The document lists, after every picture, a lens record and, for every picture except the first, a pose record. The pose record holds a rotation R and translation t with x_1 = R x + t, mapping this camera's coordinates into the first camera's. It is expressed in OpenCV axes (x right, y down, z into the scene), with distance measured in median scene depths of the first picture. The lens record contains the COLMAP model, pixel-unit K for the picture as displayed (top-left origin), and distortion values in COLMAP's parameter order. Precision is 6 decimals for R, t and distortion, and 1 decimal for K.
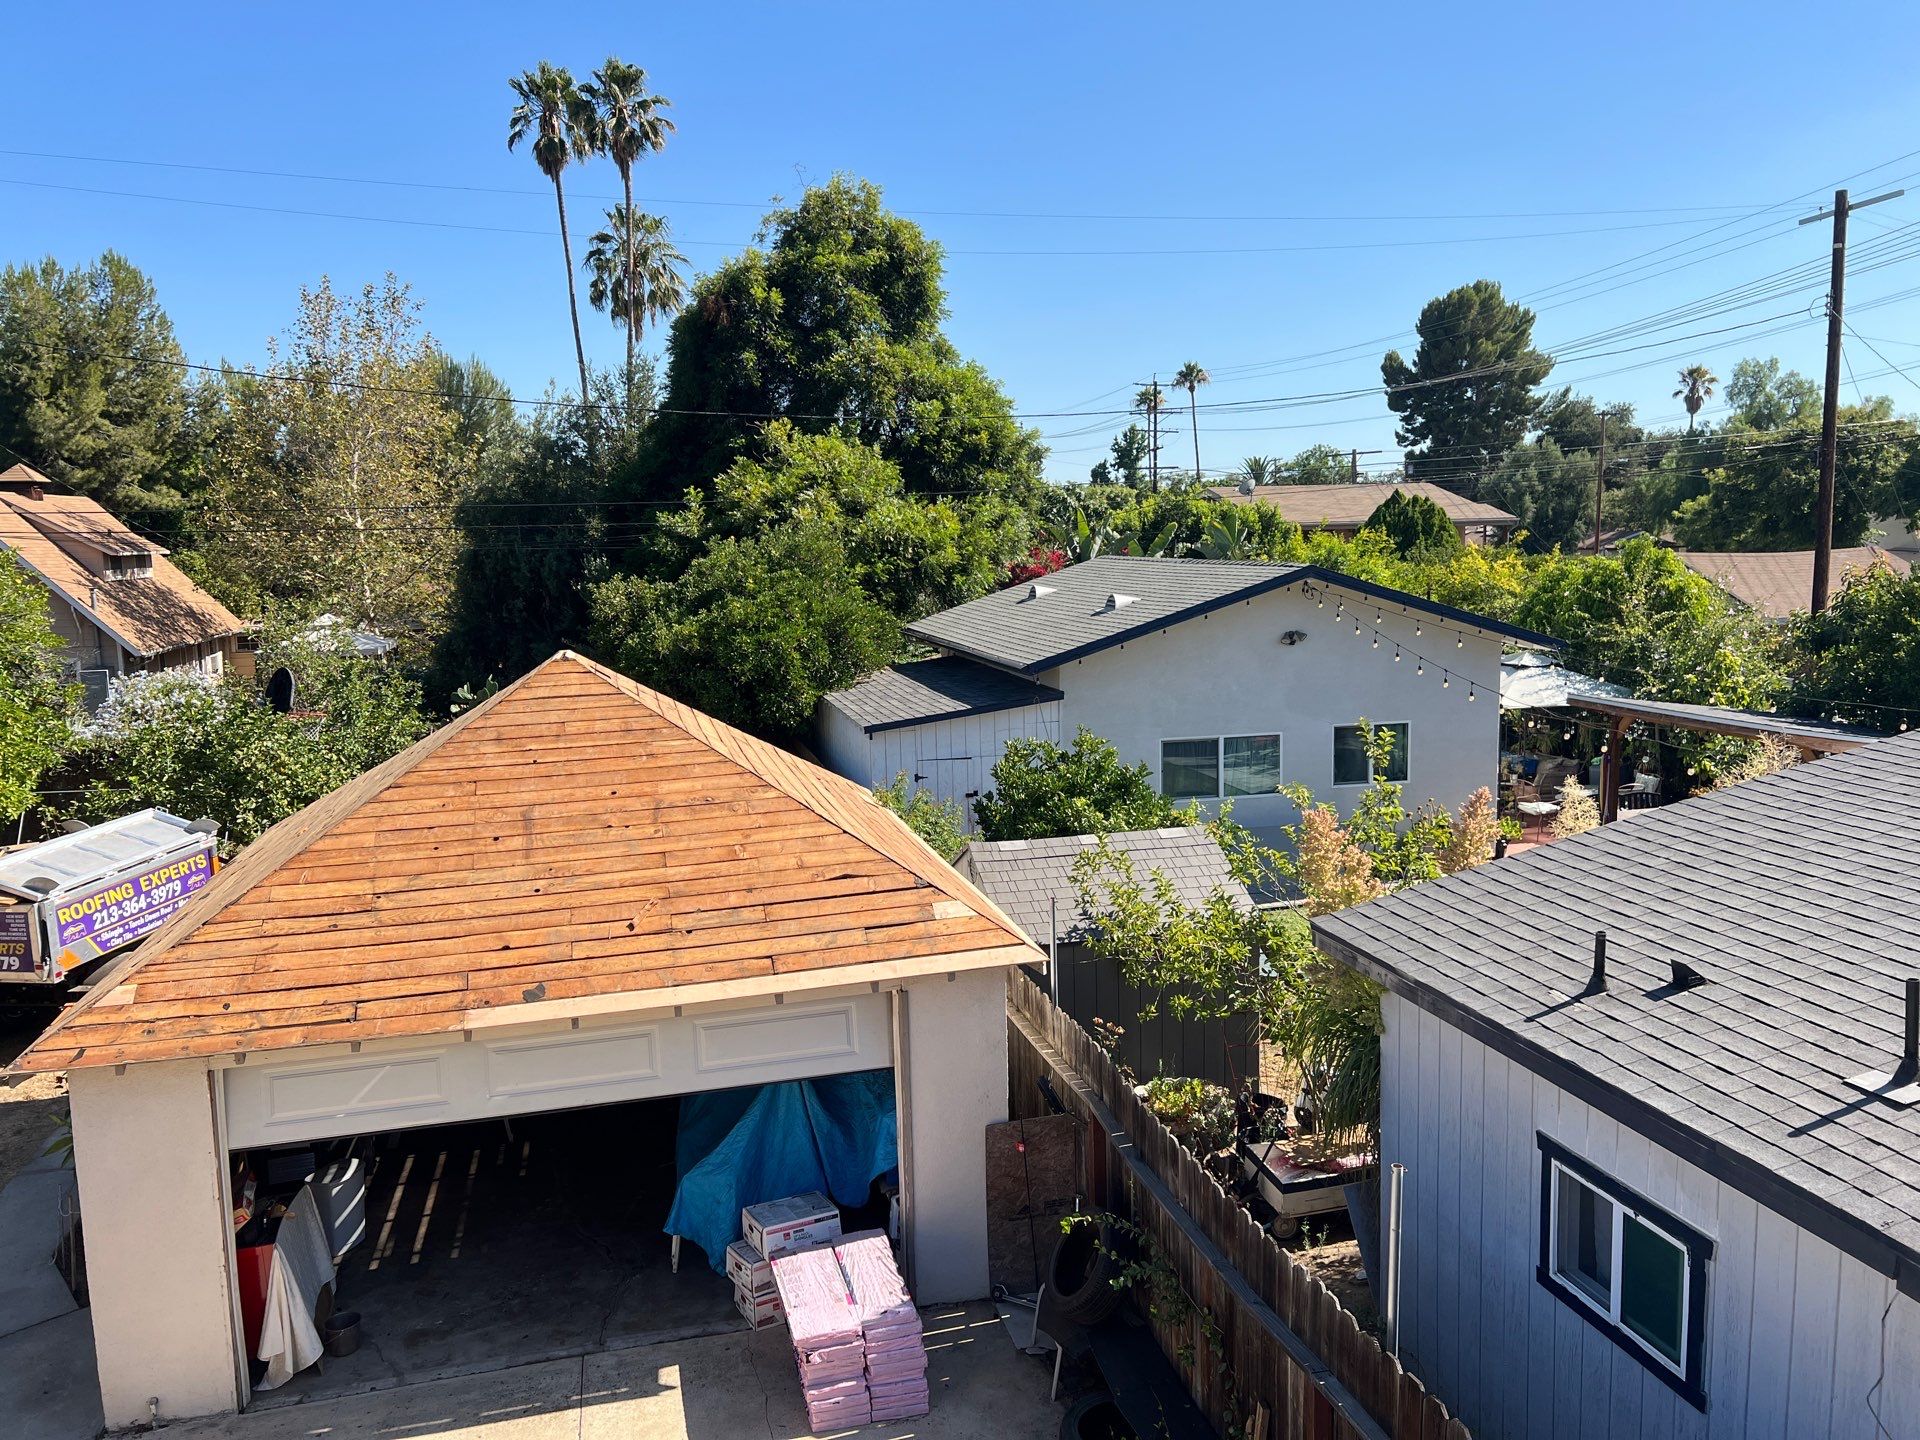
lens RADIAL K [[1417.7, 0, 960.0], [0, 1417.7, 688.1], [0, 0, 1]] dist [0.048960, -0.075967]
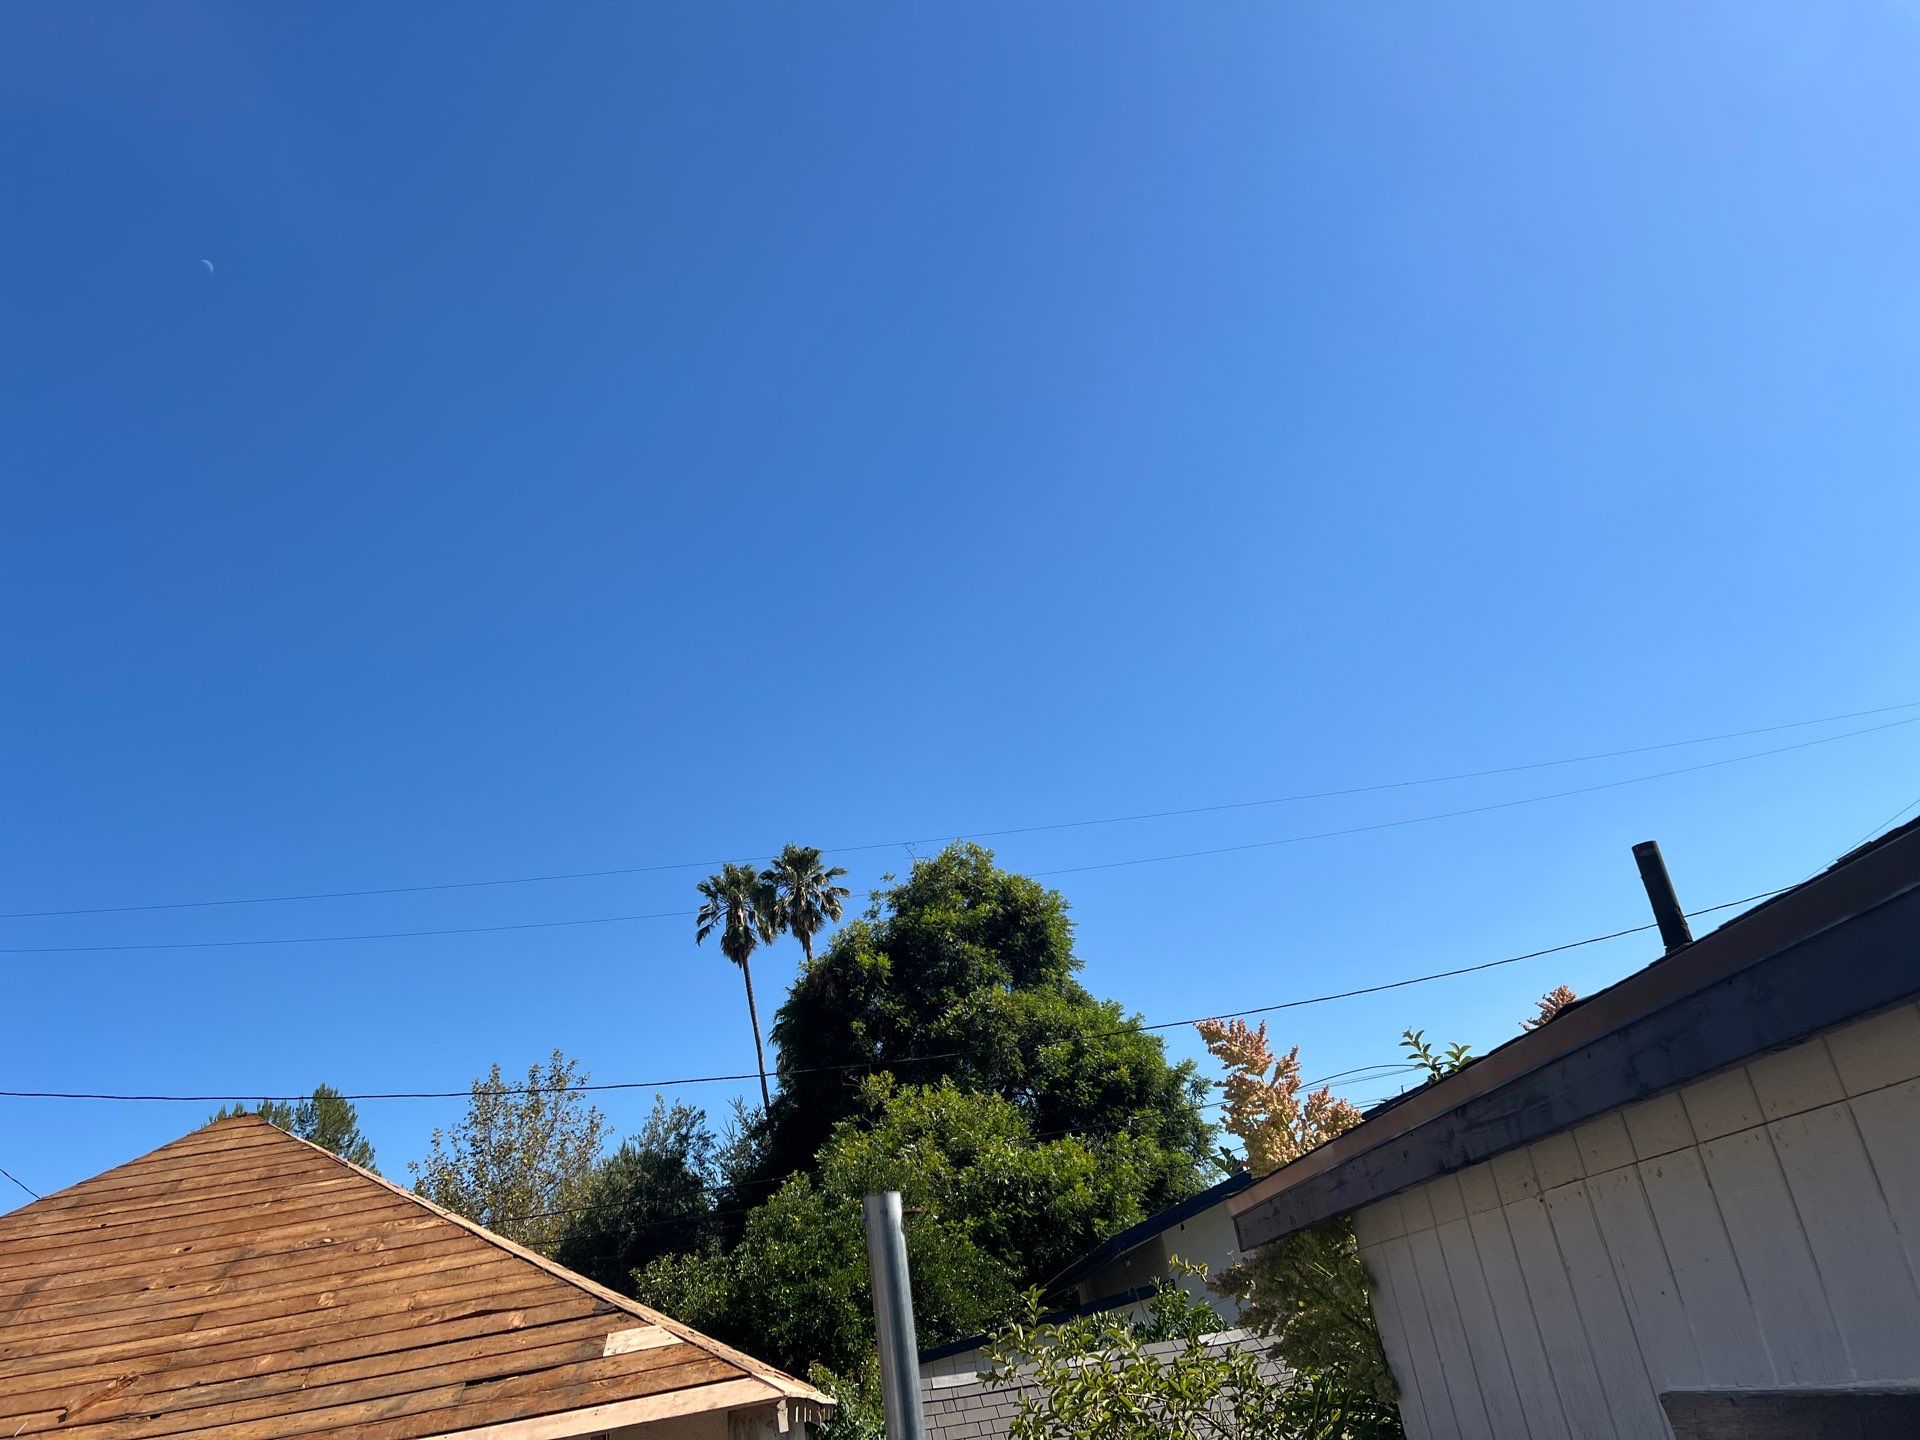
lens RADIAL K [[1417.7, 0, 960.0], [0, 1417.7, 688.1], [0, 0, 1]] dist [0.048960, -0.075967]
pose [[0.975367, -0.187776, -0.115760, 0.063108], [0.101036, 0.846776, -0.522266, 0.068699], [0.196092, 0.497705, 0.844889, 0.124087]]
